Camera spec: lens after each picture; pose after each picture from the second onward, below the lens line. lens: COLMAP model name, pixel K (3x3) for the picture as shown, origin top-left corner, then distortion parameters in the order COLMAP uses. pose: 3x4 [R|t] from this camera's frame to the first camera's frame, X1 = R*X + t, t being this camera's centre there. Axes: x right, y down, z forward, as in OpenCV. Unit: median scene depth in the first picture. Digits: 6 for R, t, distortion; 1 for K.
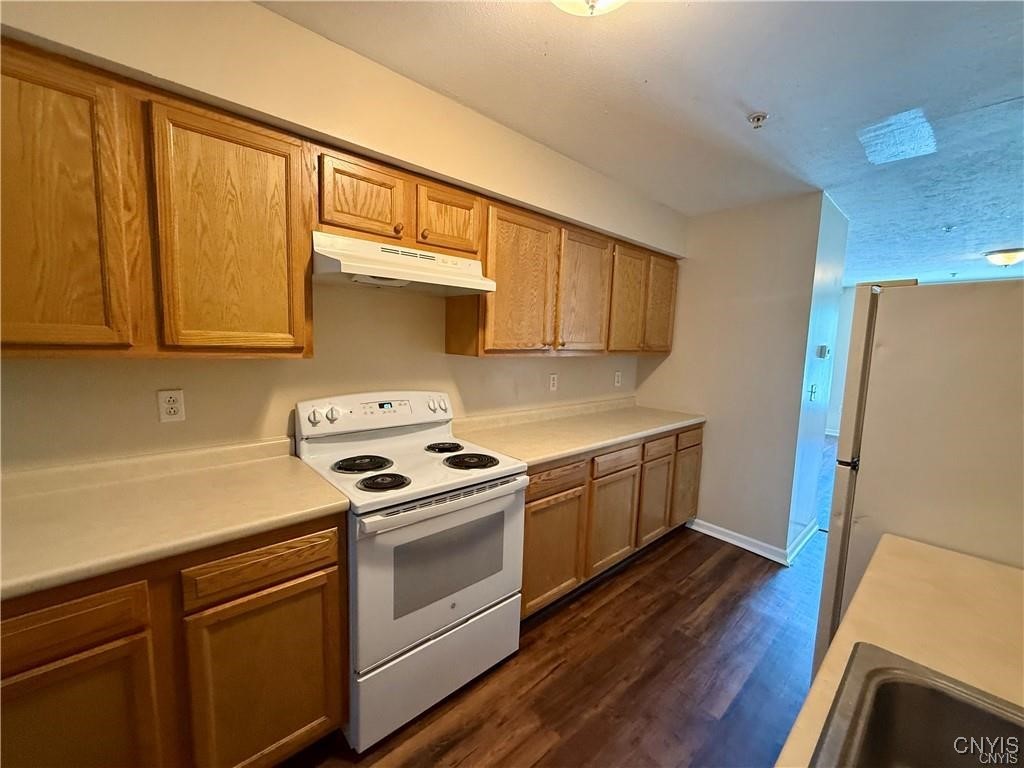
lens RADIAL K [[412.6, 0, 511.1], [0, 412.6, 385.0], [0, 0, 1]] dist [-0.000666, 0.000076]
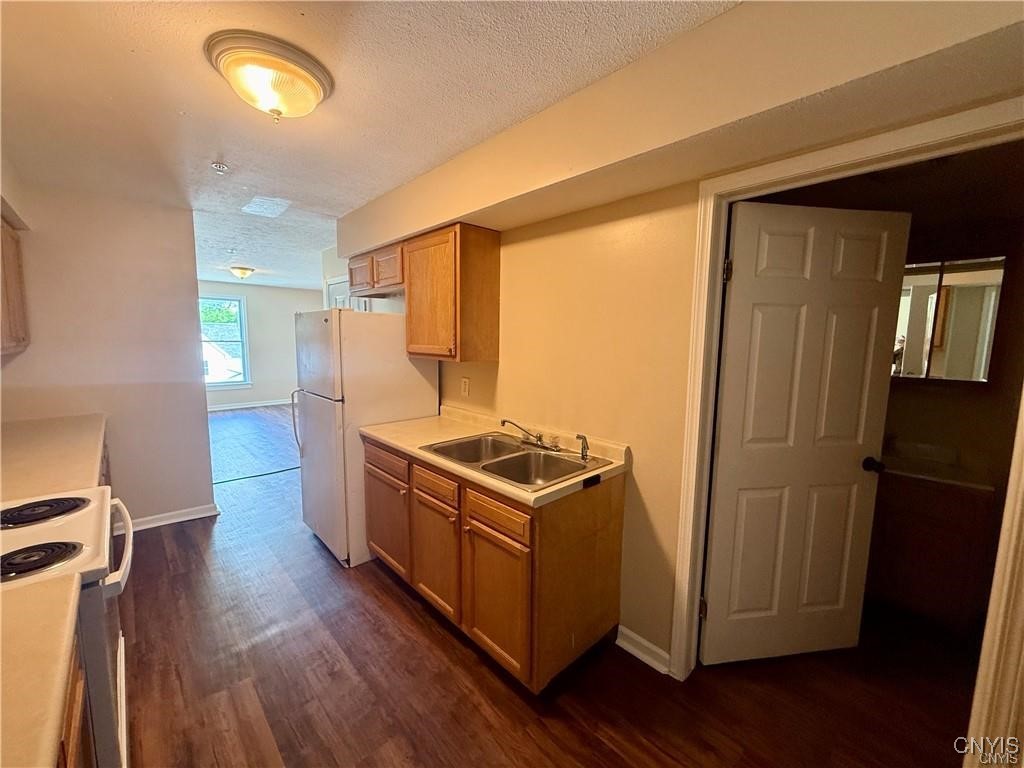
lens RADIAL K [[412.6, 0, 511.6], [0, 412.6, 384.5], [0, 0, 1]] dist [-0.000666, 0.000076]
pose [[-0.023464, -0.145225, 0.989120, -0.796723], [0.097753, 0.984318, 0.146839, -0.064029], [-0.994934, 0.100134, -0.008900, 0.144048]]
